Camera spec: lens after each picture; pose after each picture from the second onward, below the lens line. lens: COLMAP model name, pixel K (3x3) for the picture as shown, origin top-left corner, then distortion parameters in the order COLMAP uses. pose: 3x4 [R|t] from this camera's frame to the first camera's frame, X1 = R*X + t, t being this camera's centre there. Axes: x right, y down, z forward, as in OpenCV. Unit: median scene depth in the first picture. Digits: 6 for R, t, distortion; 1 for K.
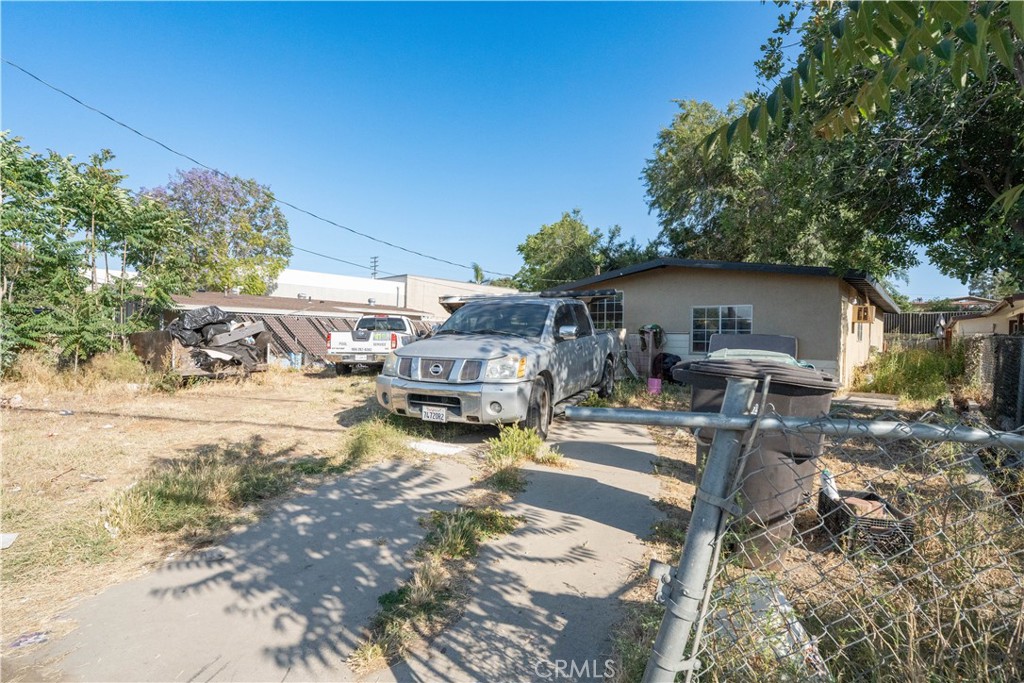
lens RADIAL K [[470.2, 0, 513.7], [0, 470.2, 338.1], [0, 0, 1]] dist [-0.067073, 0.023649]
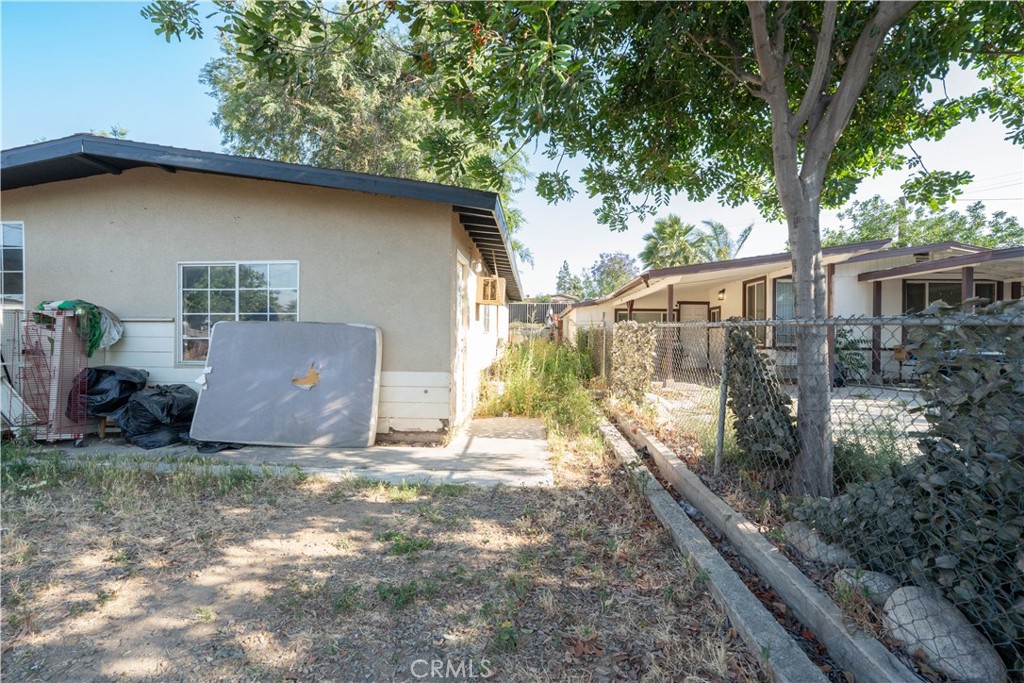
lens RADIAL K [[470.2, 0, 513.7], [0, 470.2, 338.1], [0, 0, 1]] dist [-0.067073, 0.023649]
pose [[0.759286, -0.019399, 0.650468, 0.357882], [0.008837, 0.999771, 0.019501, 0.001371], [-0.650697, -0.009058, 0.759283, 0.472043]]
